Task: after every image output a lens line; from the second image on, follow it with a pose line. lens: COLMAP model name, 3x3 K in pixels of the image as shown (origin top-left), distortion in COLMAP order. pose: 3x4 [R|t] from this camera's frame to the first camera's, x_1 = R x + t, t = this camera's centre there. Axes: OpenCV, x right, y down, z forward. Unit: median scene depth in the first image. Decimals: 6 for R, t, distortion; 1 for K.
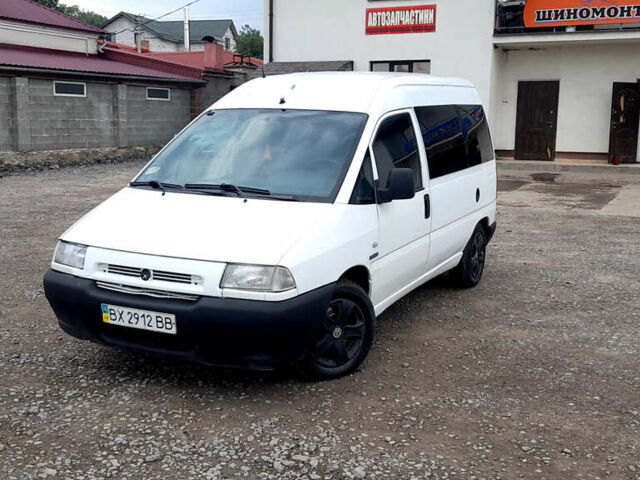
lens RADIAL K [[781.1, 0, 316.8], [0, 781.1, 238.9], [0, 0, 1]] dist [0.035570, 0.000000]
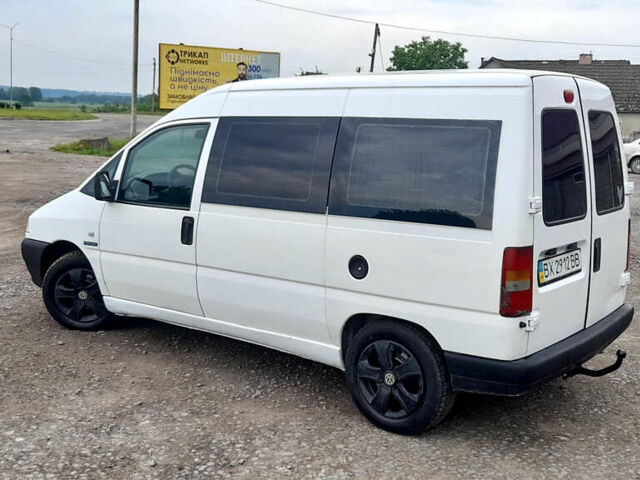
lens RADIAL K [[781.1, 0, 322.1], [0, 781.1, 243.4], [0, 0, 1]] dist [0.035570, 0.000000]
pose [[-0.184887, 0.143426, -0.972238, 1.114063], [-0.194997, 0.964270, 0.179333, -0.247381], [0.963220, 0.222740, -0.150313, 1.493833]]
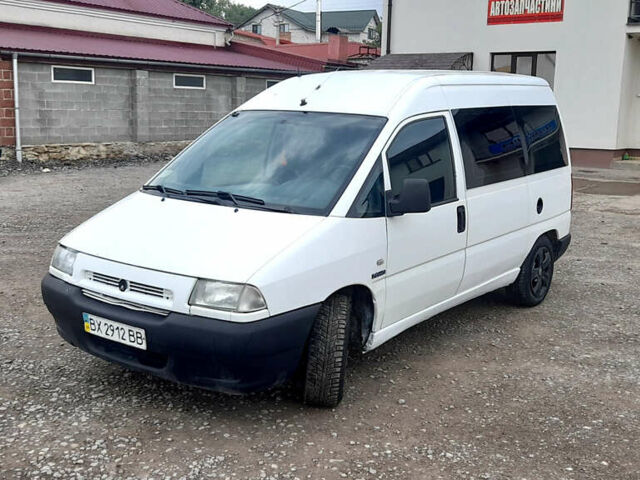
lens RADIAL K [[781.1, 0, 315.1], [0, 781.1, 245.3], [0, 0, 1]] dist [0.035570, 0.000000]
pose [[0.983083, 0.040758, -0.178567, 0.161982], [-0.037252, 0.999042, 0.022946, -0.030324], [0.179331, -0.015906, 0.983660, 0.087806]]
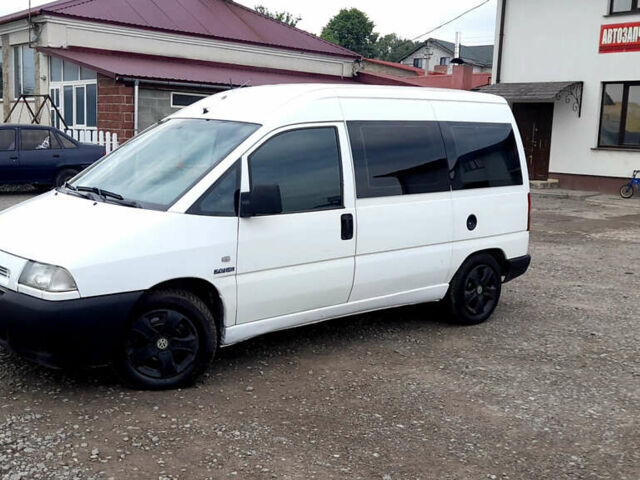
lens RADIAL K [[781.1, 0, 318.9], [0, 781.1, 228.2], [0, 0, 1]] dist [0.035570, 0.000000]
pose [[0.921192, 0.071625, -0.382459, 0.546057], [-0.088060, 0.995786, -0.025616, -0.015463], [0.379013, 0.057276, 0.923617, 0.151161]]
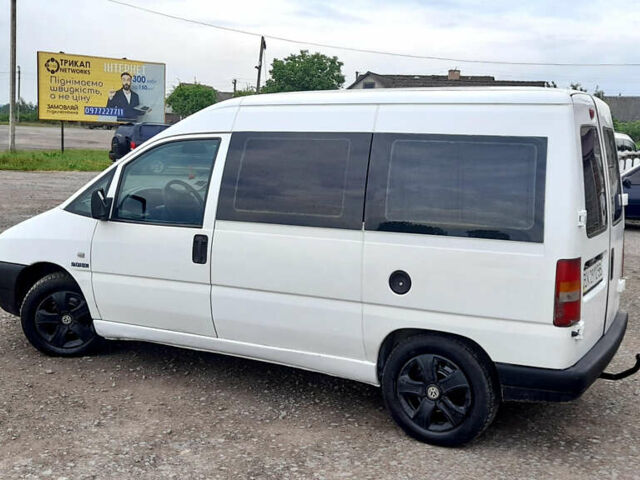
lens RADIAL K [[781.1, 0, 323.2], [0, 781.1, 239.4], [0, 0, 1]] dist [0.035570, 0.000000]
pose [[-0.022110, 0.126762, -0.991687, 1.126538], [-0.198662, 0.971591, 0.128623, -0.216648], [0.979819, 0.199855, 0.003700, 1.316252]]
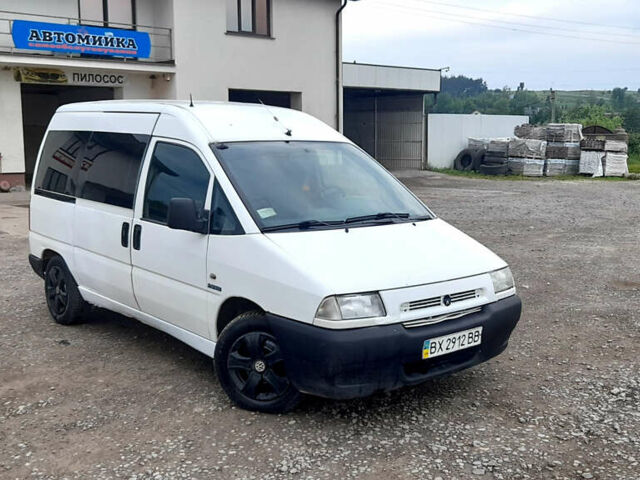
lens RADIAL K [[781.1, 0, 337.4], [0, 781.1, 242.5], [0, 0, 1]] dist [0.035570, 0.000000]
pose [[0.365103, -0.136880, 0.920850, -1.097836], [0.150854, 0.984758, 0.086568, -0.129127], [-0.918664, 0.107307, 0.380187, 0.645433]]
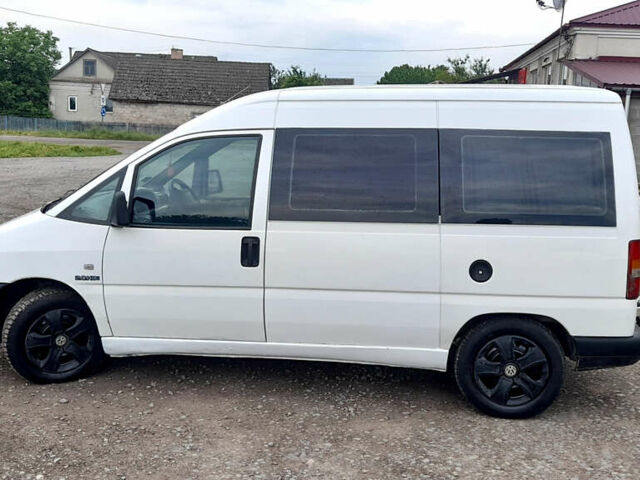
lens RADIAL K [[781.1, 0, 324.2], [0, 781.1, 239.8], [0, 0, 1]] dist [0.035570, 0.000000]
pose [[0.340330, 0.142934, -0.929379, 1.058279], [-0.179707, 0.980048, 0.084920, -0.157967], [0.922974, 0.138115, 0.359226, 0.916987]]
